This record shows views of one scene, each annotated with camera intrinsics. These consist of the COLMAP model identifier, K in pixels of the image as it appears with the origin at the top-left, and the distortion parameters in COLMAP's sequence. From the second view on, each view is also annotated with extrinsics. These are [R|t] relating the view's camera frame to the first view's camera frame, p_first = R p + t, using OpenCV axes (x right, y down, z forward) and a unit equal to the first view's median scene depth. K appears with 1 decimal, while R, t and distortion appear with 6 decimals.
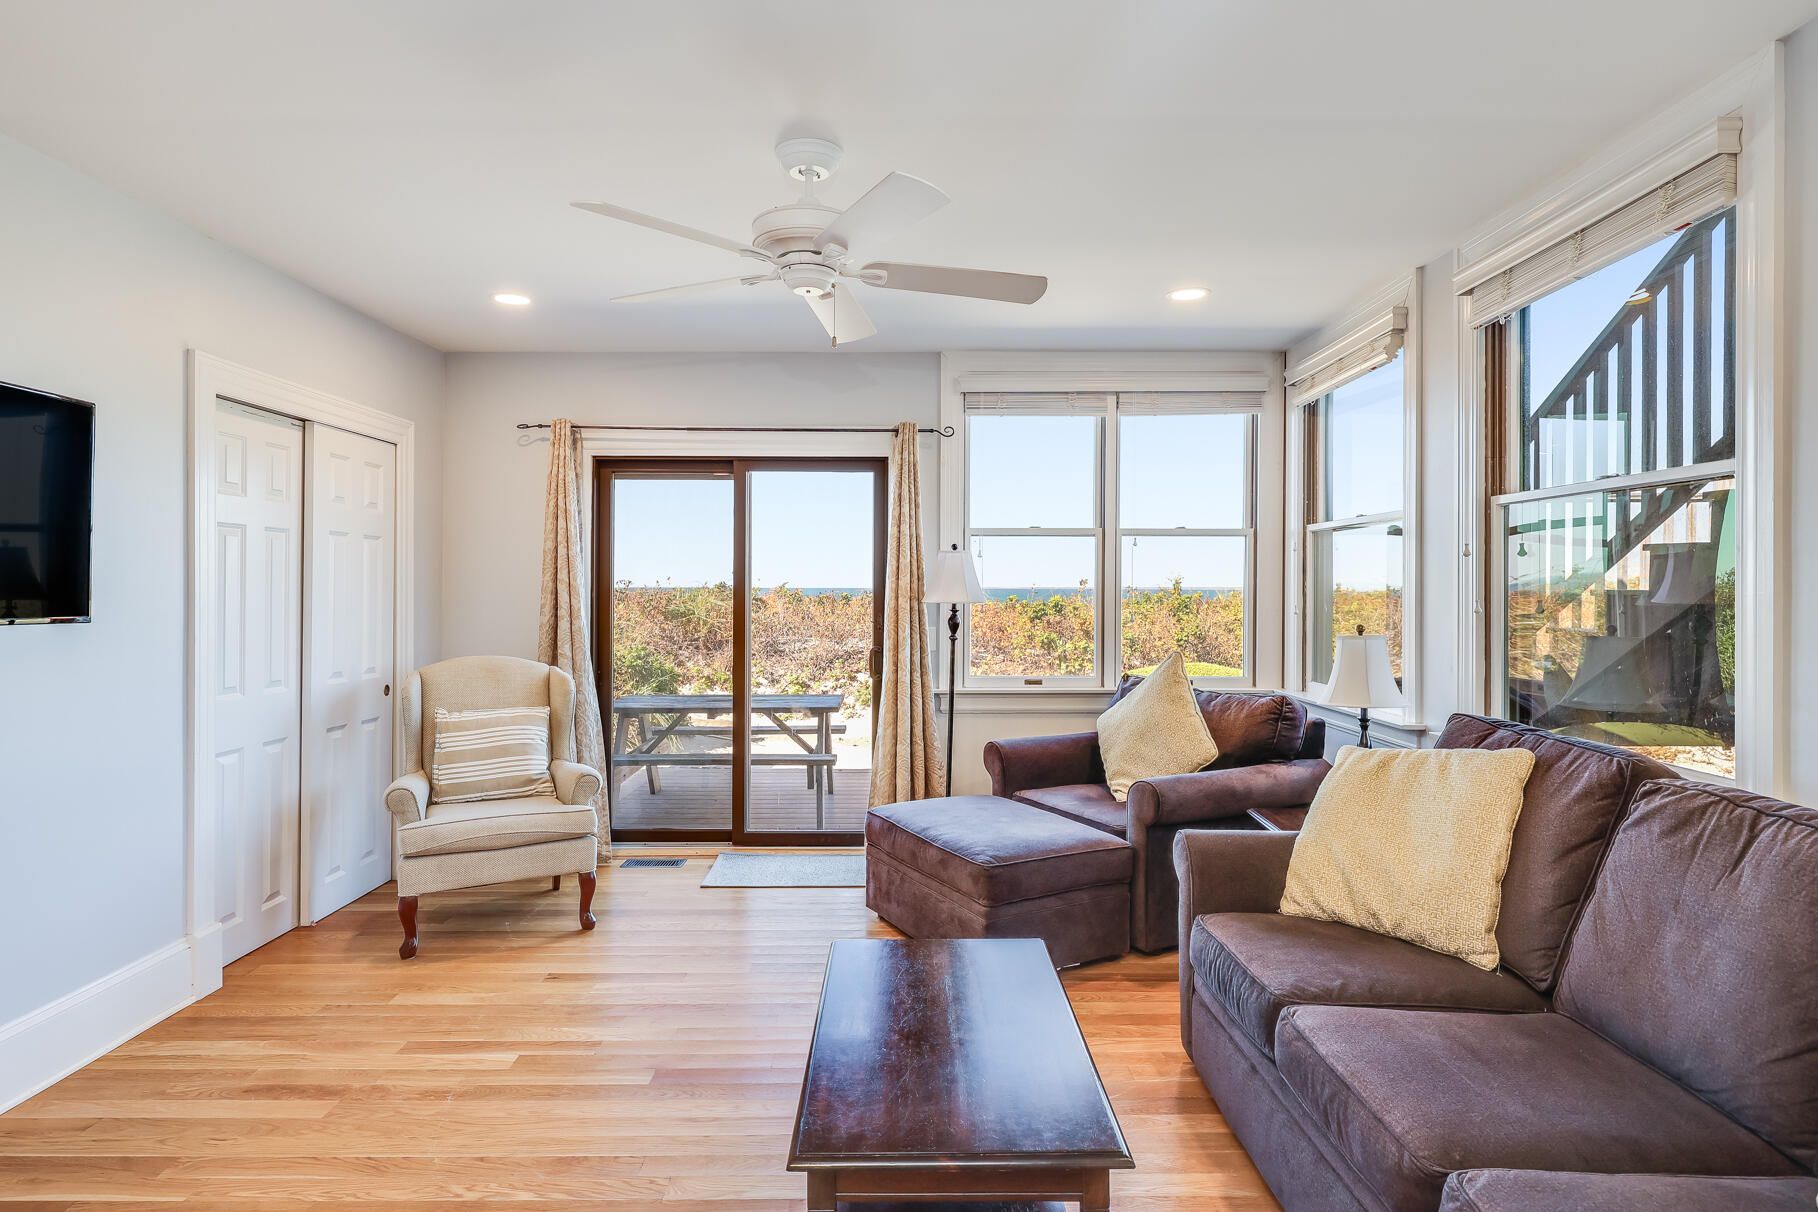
lens RADIAL K [[968.4, 0, 899.6], [0, 968.4, 588.8], [0, 0, 1]] dist [0.001302, -0.002006]
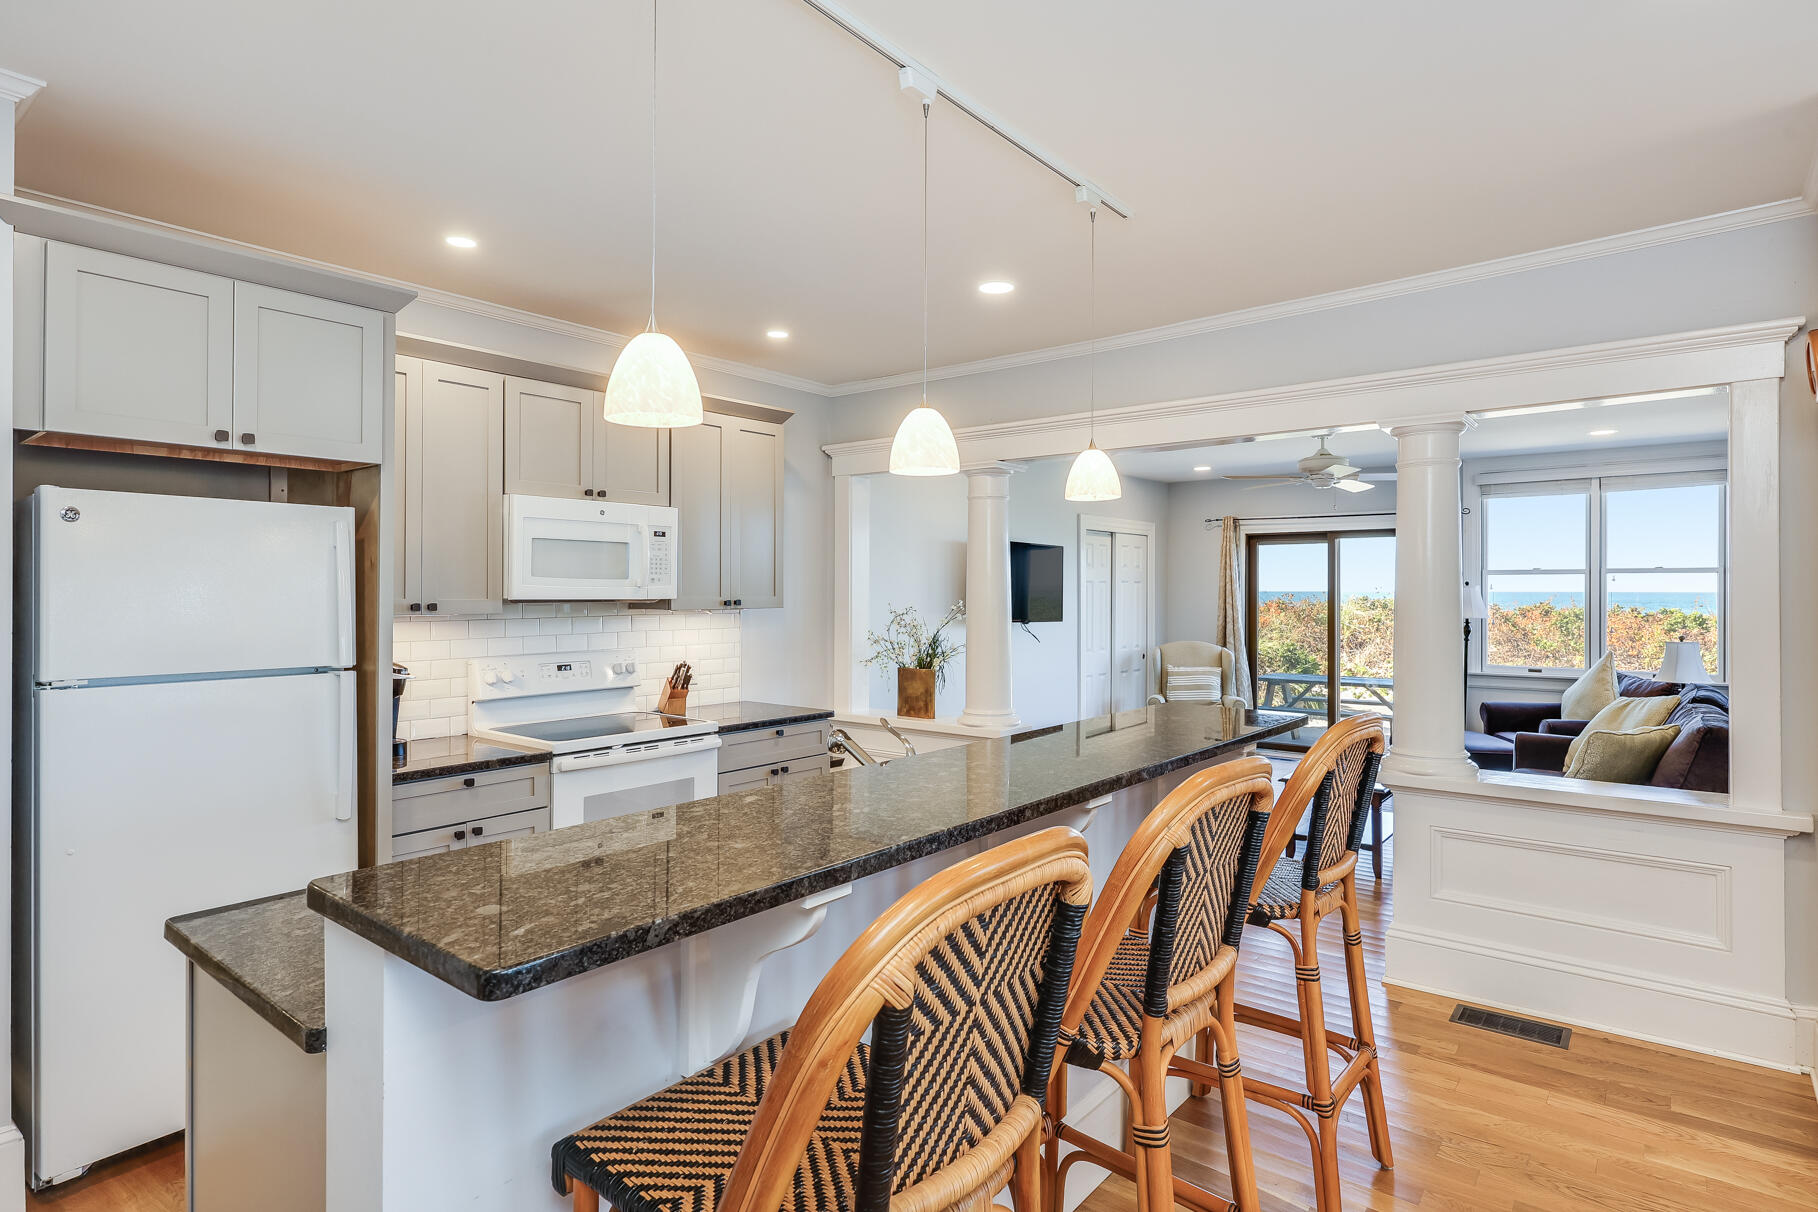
lens RADIAL K [[968.4, 0, 902.9], [0, 968.4, 587.9], [0, 0, 1]] dist [0.001302, -0.002006]
pose [[0.779654, -0.003788, -0.626199, 0.333656], [0.001479, 0.999990, -0.004208, -0.030173], [0.626208, 0.002355, 0.779652, -0.855706]]
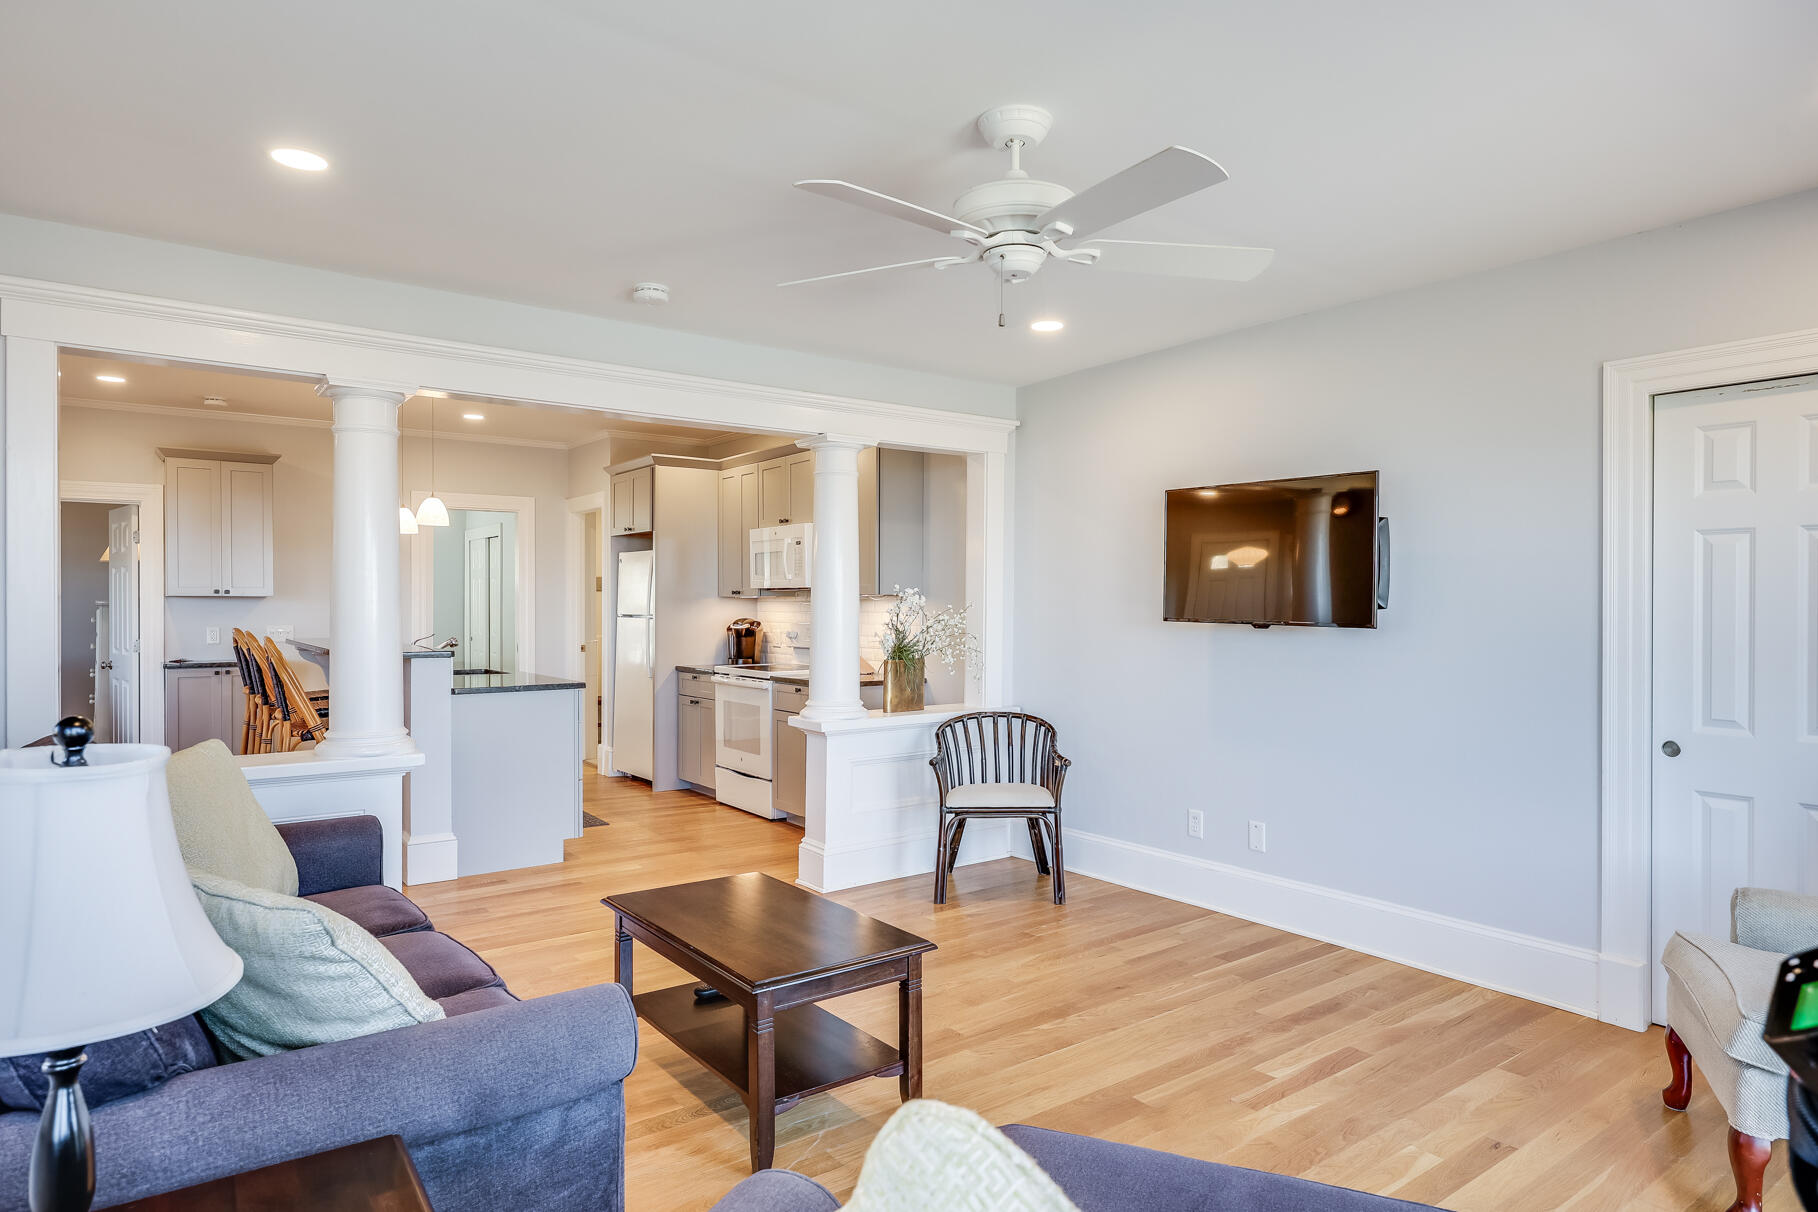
lens RADIAL K [[1027.8, 0, 911.9], [0, 1027.8, 593.0], [0, 0, 1]] dist [0.005153, 0.000170]
pose [[-0.794121, -0.008031, -0.607707, 0.318929], [-0.000029, 0.999913, -0.013176, 0.003134], [0.607760, -0.010446, -0.794052, 0.956570]]
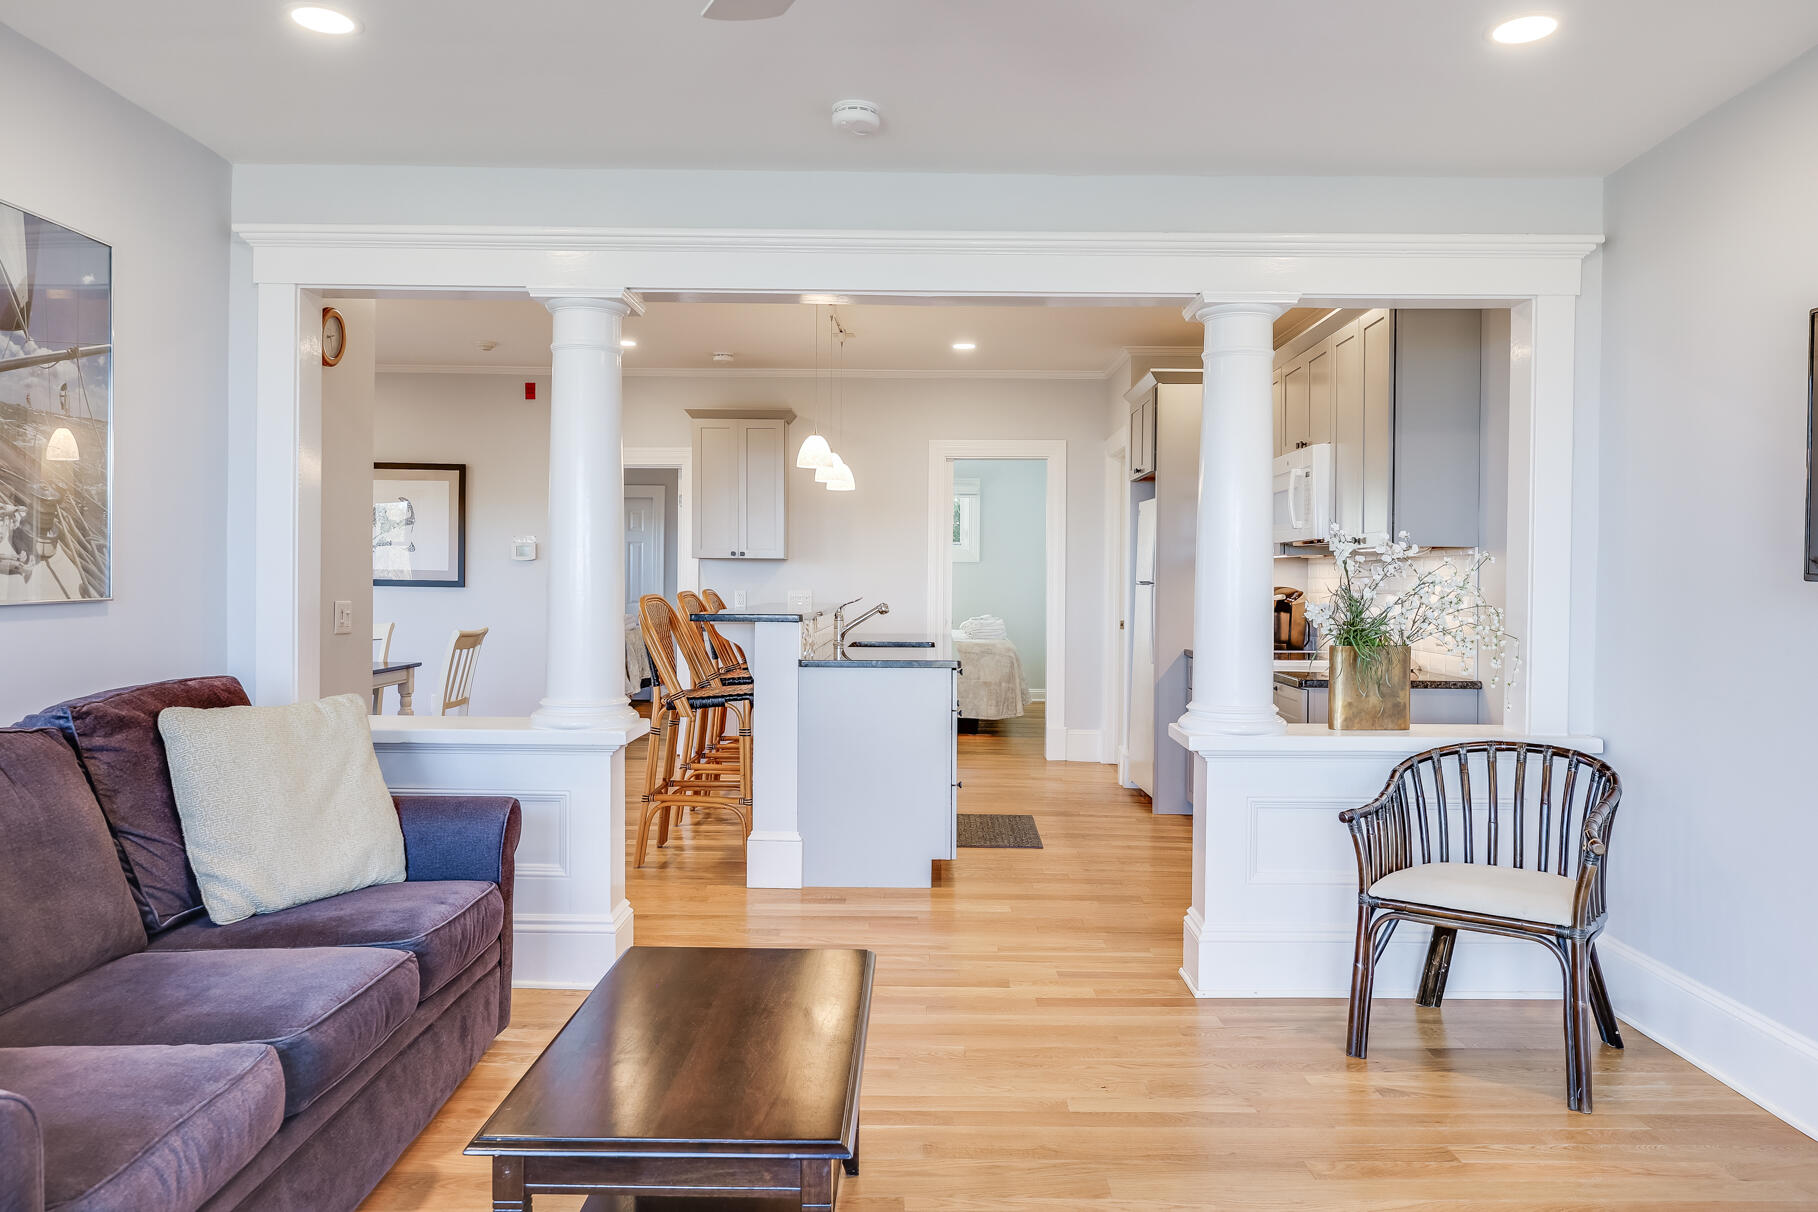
lens RADIAL K [[1220.2, 0, 924.8], [0, 1220.2, 571.3], [0, 0, 1]] dist [-0.005914, 0.003725]
pose [[-0.999842, -0.007336, -0.016170, -0.041834], [-0.007196, 0.999937, -0.008670, 0.019770], [0.016232, -0.008552, -0.999832, 0.878537]]
